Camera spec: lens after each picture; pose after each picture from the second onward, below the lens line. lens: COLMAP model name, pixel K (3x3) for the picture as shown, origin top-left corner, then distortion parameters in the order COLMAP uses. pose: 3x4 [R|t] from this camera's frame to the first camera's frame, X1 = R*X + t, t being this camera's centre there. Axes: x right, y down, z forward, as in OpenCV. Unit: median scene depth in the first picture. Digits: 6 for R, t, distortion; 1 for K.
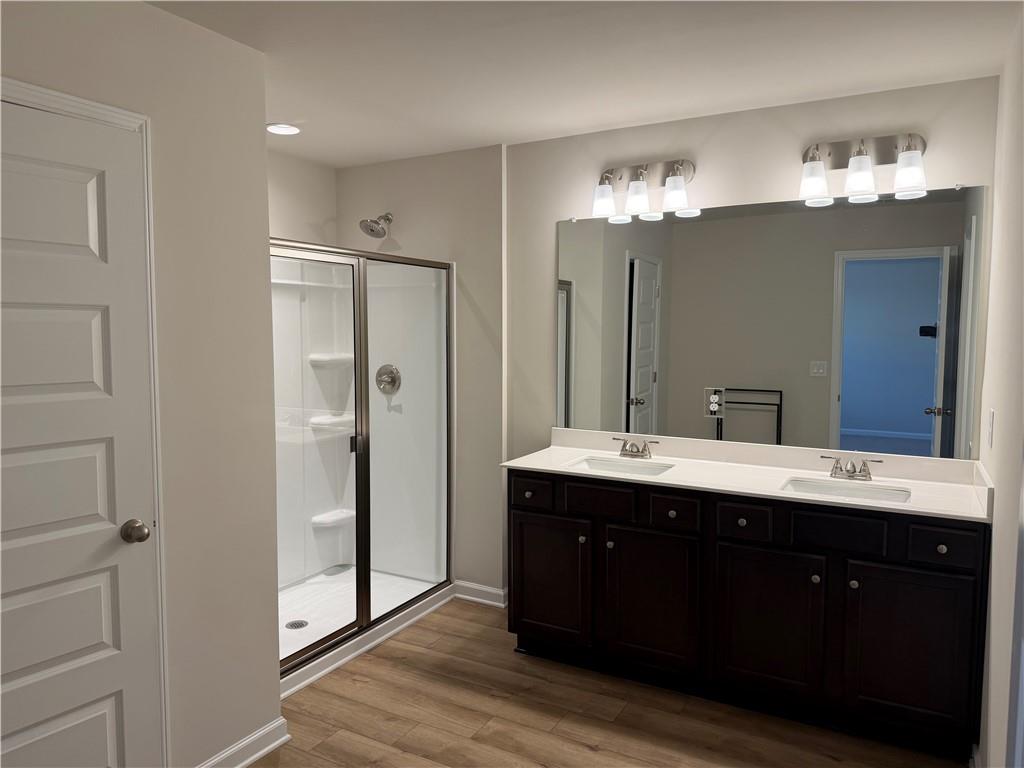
lens RADIAL K [[727.1, 0, 505.5], [0, 727.1, 382.6], [0, 0, 1]] dist [0.045637, -0.063553]
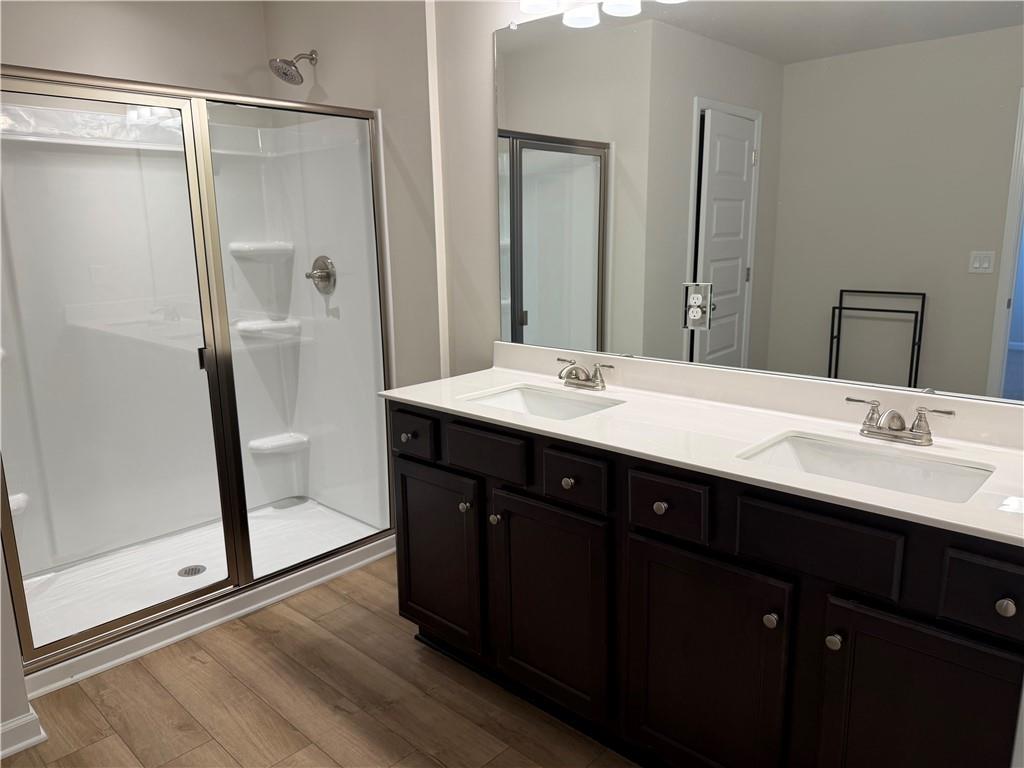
lens RADIAL K [[727.1, 0, 510.2], [0, 727.1, 390.5], [0, 0, 1]] dist [0.045637, -0.063553]
pose [[0.969983, 0.034482, -0.240716, 0.260131], [-0.000988, 0.990446, 0.137898, 0.011994], [0.243171, -0.133520, 0.960750, 0.316526]]
